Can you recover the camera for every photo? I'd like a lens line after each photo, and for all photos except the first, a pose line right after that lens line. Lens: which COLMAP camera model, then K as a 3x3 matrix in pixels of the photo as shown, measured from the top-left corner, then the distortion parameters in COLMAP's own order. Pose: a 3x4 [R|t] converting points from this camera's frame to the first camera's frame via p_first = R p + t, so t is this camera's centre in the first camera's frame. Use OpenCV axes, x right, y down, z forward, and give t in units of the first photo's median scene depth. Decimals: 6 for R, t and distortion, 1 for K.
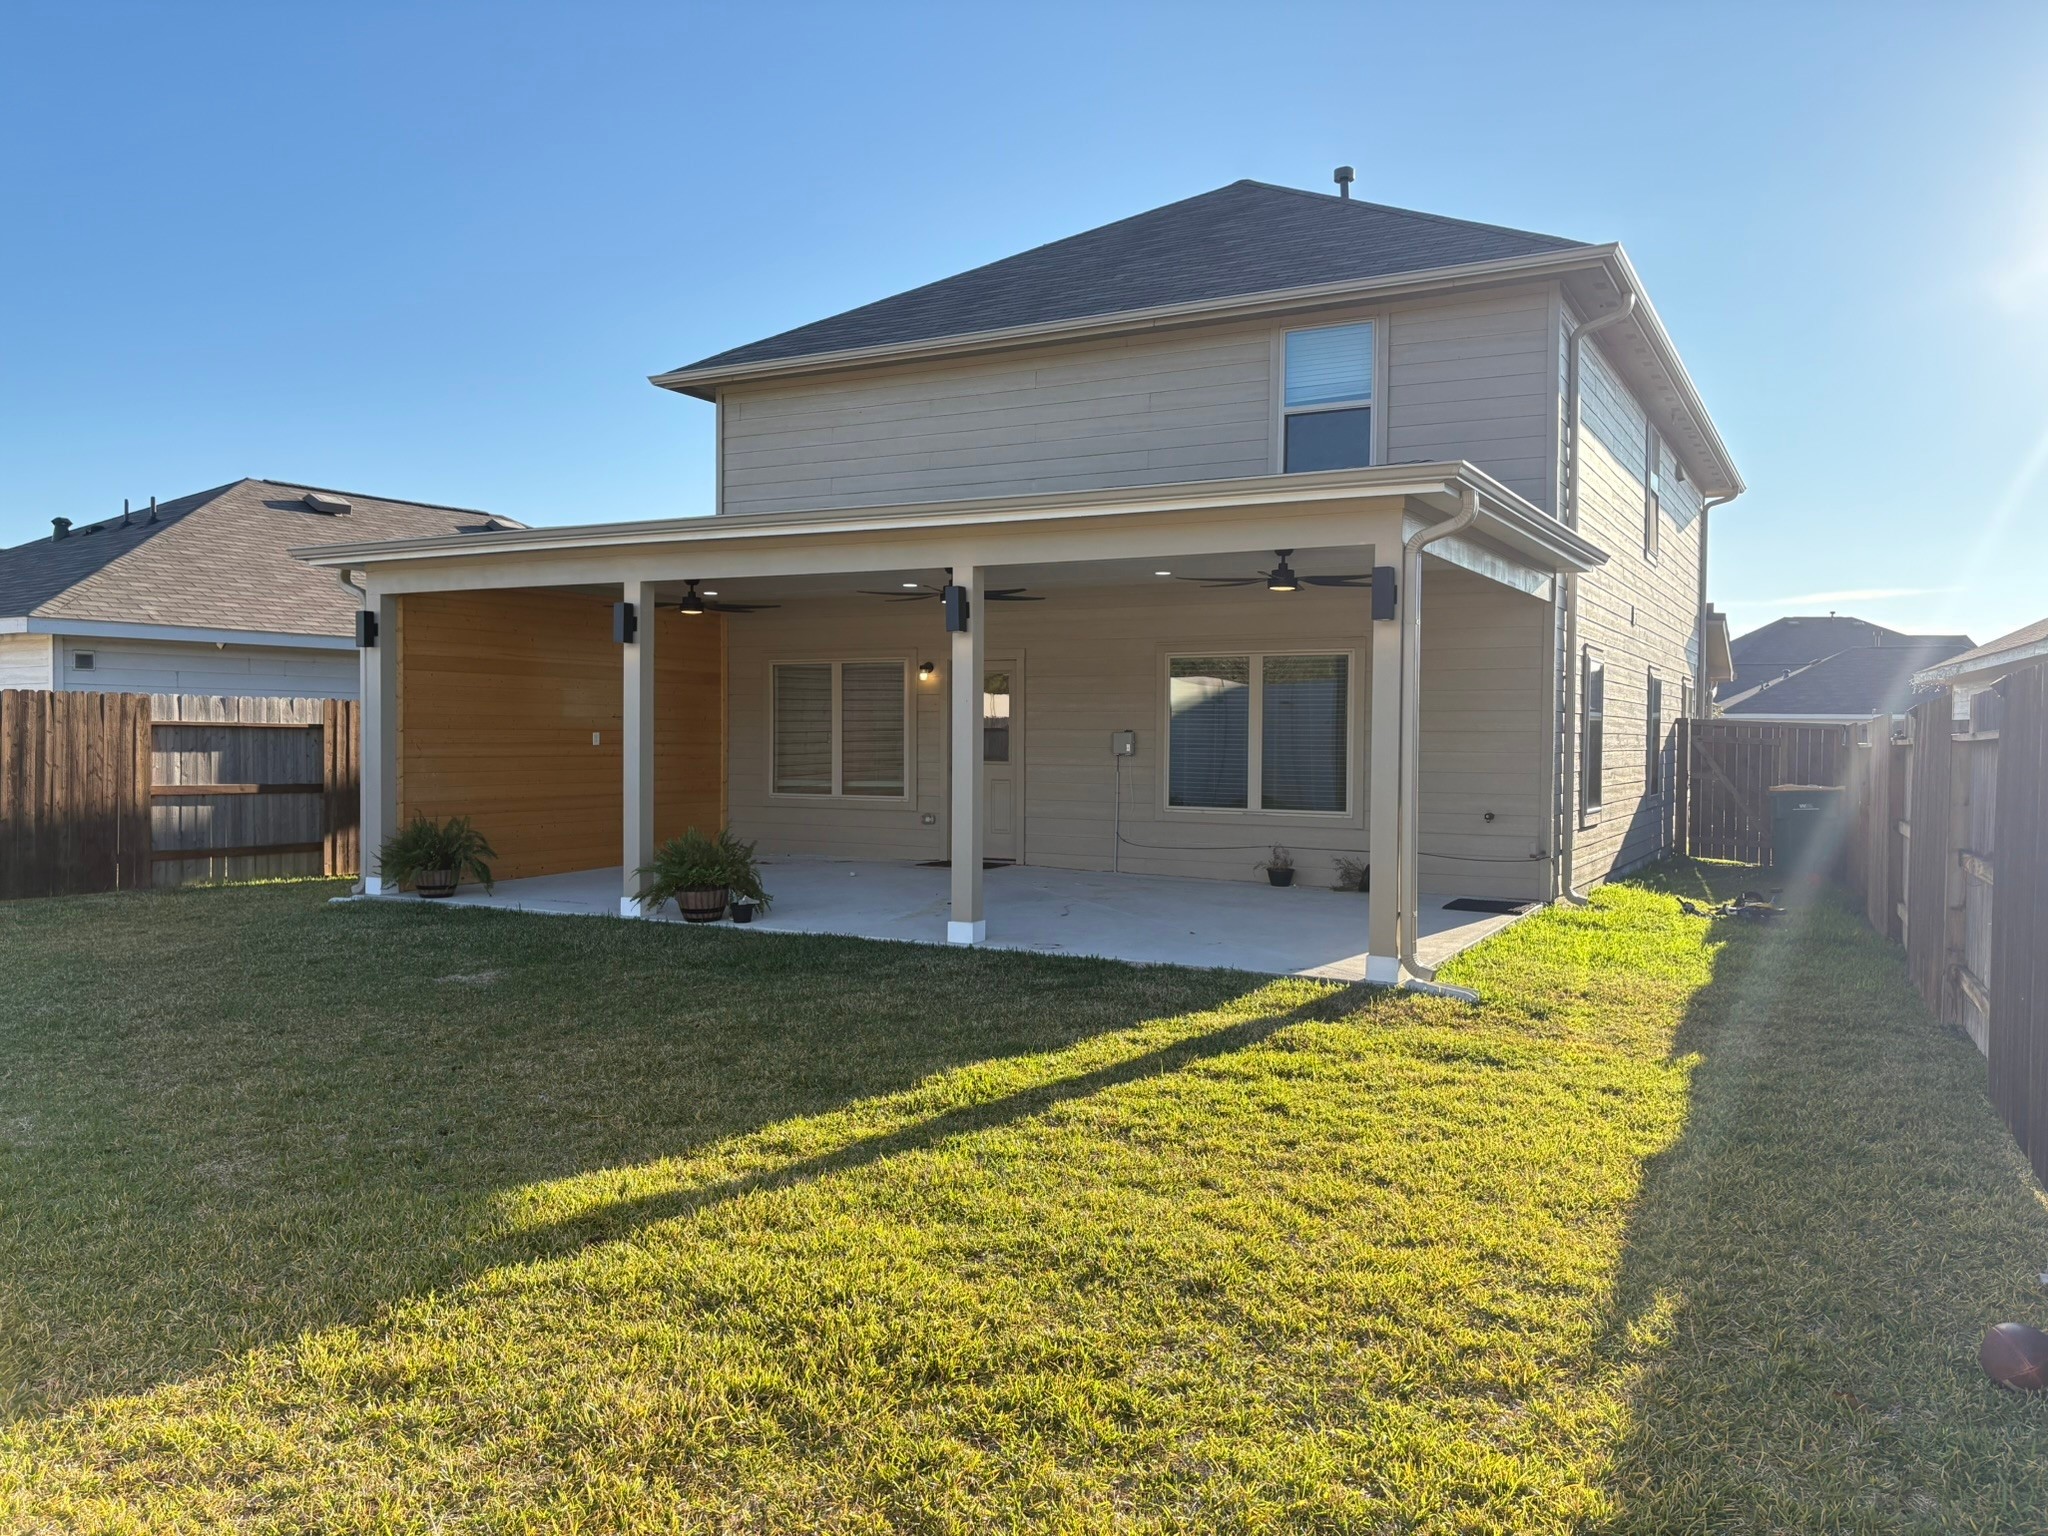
lens RADIAL K [[1550.5, 0, 1026.6], [0, 1550.5, 776.3], [0, 0, 1]] dist [0.042442, -0.040557]
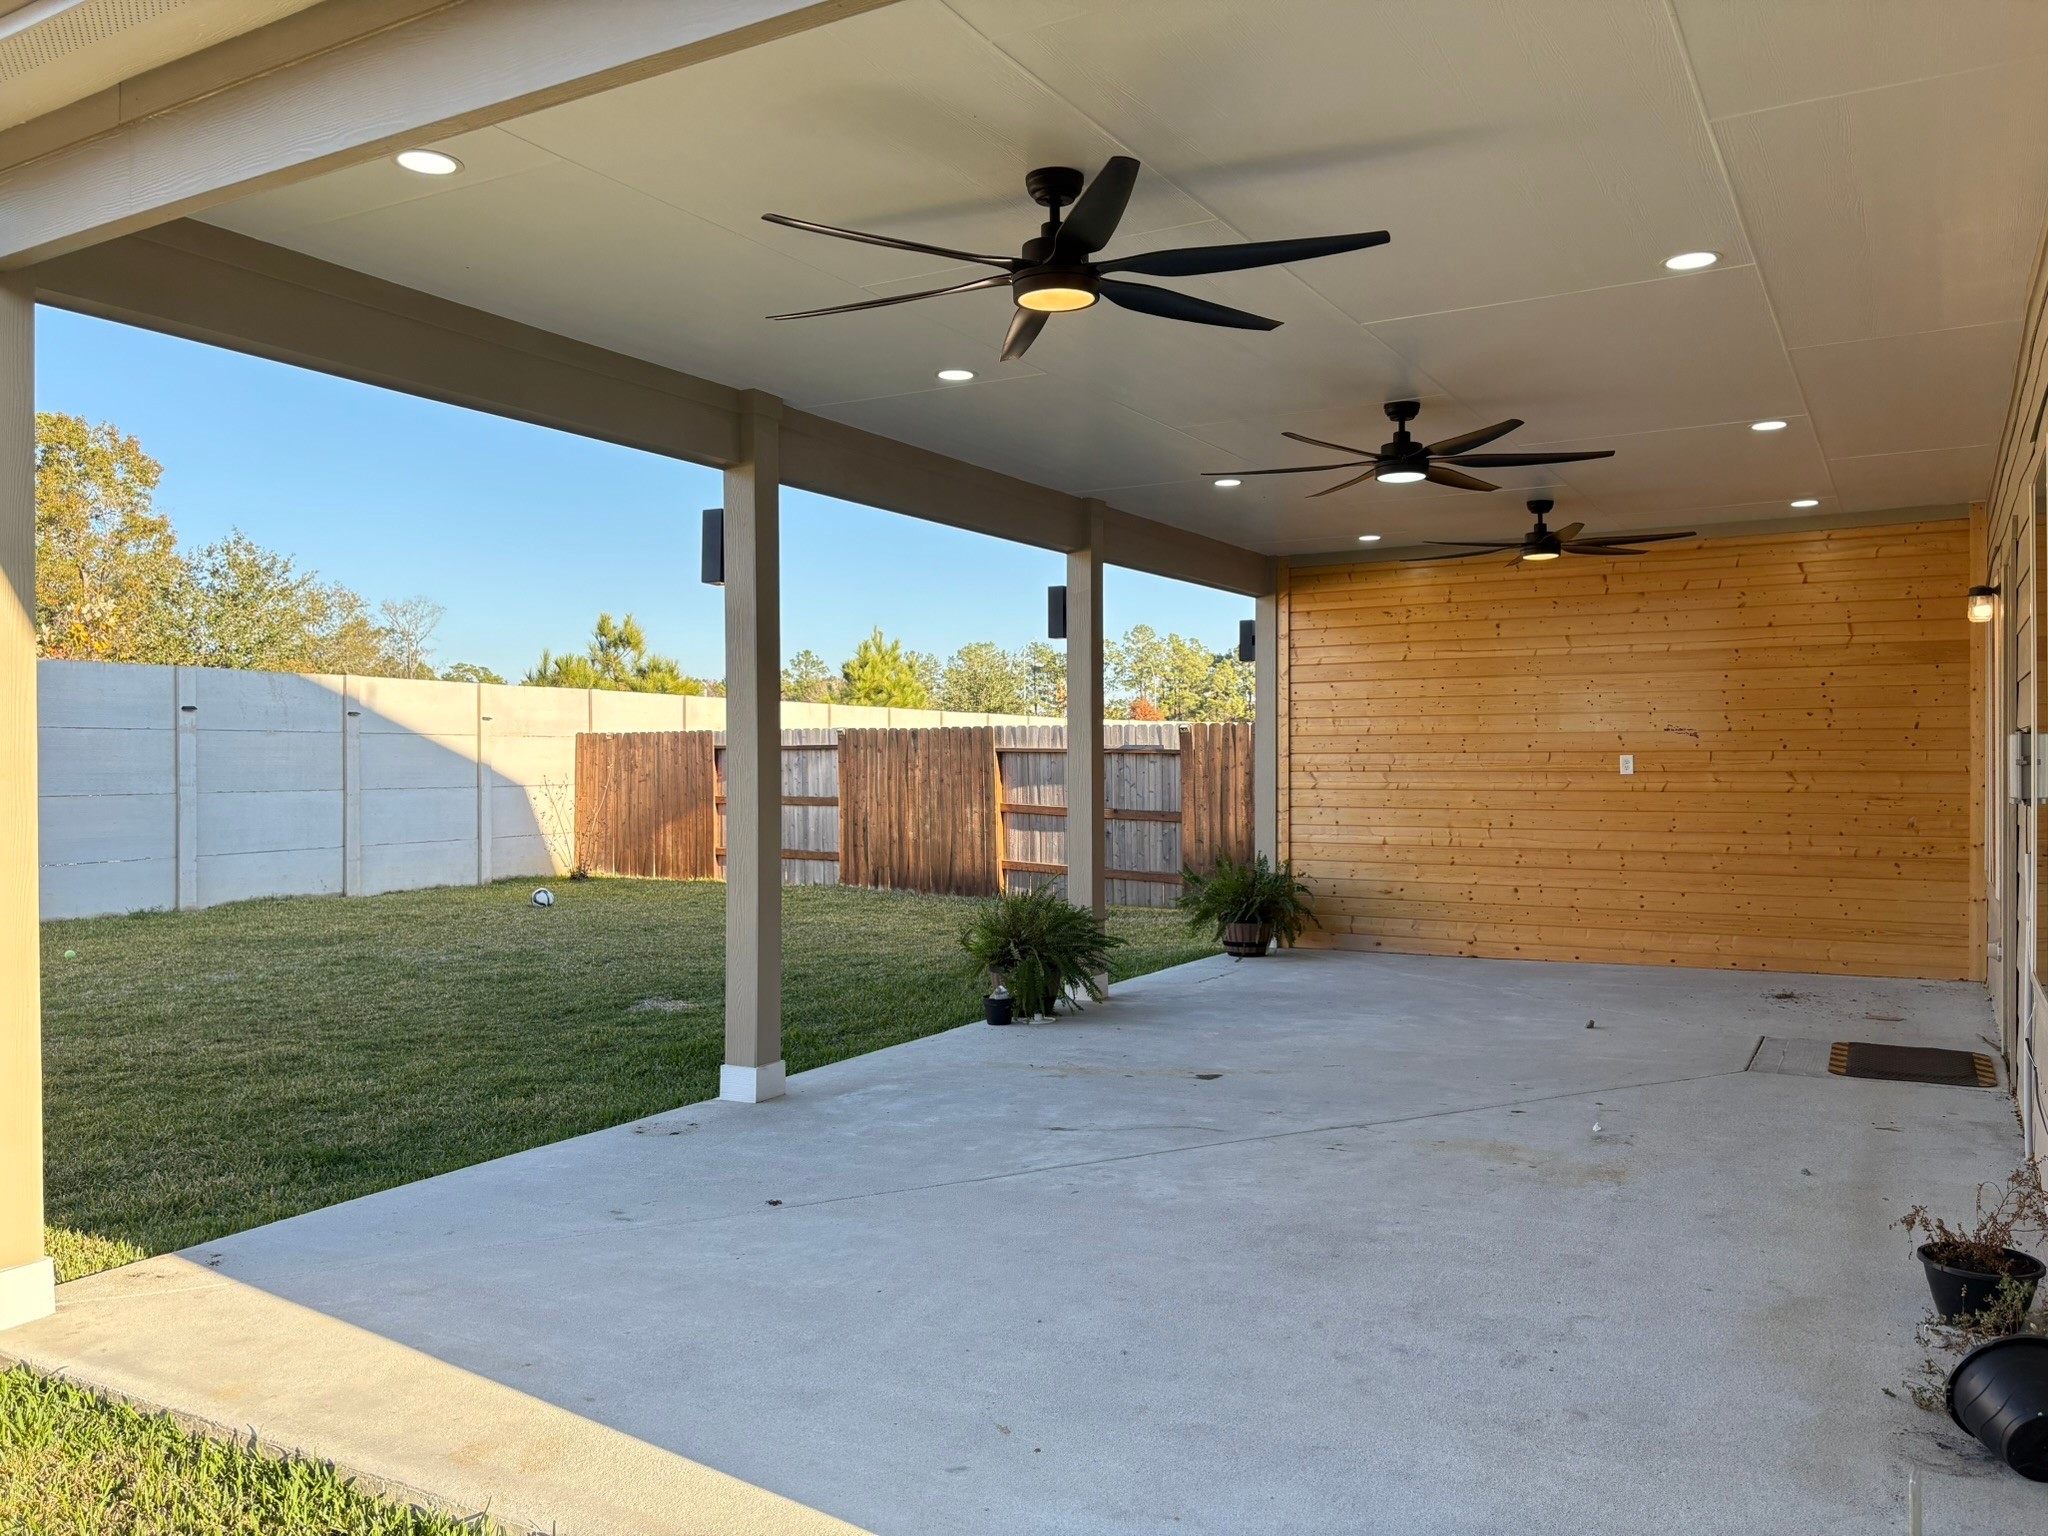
lens RADIAL K [[1550.5, 0, 1026.6], [0, 1550.5, 776.3], [0, 0, 1]] dist [0.042442, -0.040557]
pose [[-0.030960, 0.005445, -0.999506, 0.416769], [-0.019641, 0.999789, 0.006055, -0.020275], [0.999328, 0.019819, -0.030847, 0.848727]]
